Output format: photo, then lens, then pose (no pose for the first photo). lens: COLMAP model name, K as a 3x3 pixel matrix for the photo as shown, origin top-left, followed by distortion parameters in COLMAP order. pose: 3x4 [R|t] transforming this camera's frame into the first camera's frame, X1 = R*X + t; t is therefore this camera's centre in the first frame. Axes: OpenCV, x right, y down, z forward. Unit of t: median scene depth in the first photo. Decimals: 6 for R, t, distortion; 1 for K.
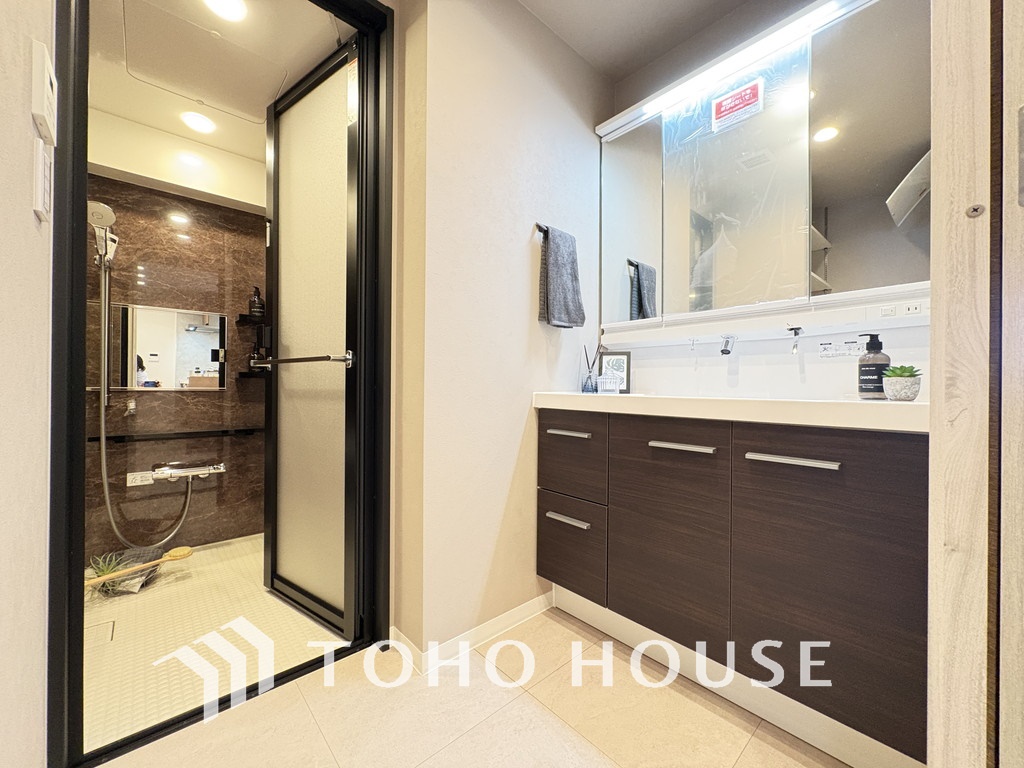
lens RADIAL K [[408.0, 0, 509.9], [0, 408.0, 385.6], [0, 0, 1]] dist [0.002883, 0.000487]
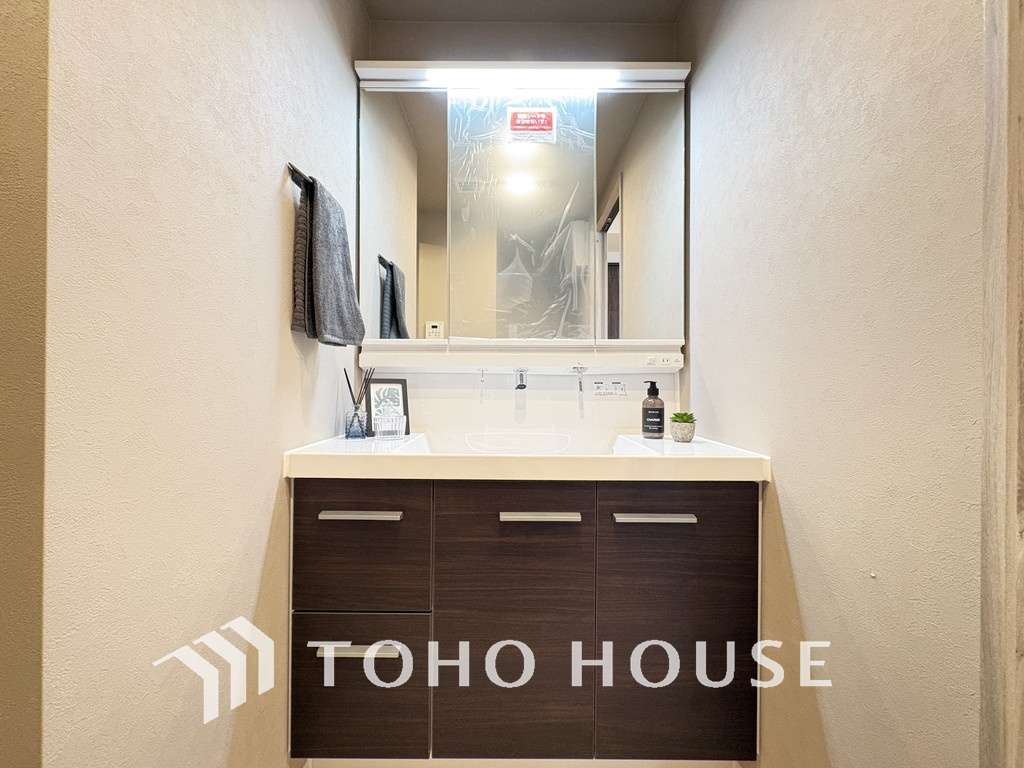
lens RADIAL K [[408.0, 0, 509.9], [0, 408.0, 385.6], [0, 0, 1]] dist [0.002883, 0.000487]
pose [[0.667708, -0.003777, 0.744413, -0.166324], [-0.001753, 0.999976, 0.006647, -0.085805], [-0.744421, -0.005743, 0.667686, 0.377895]]
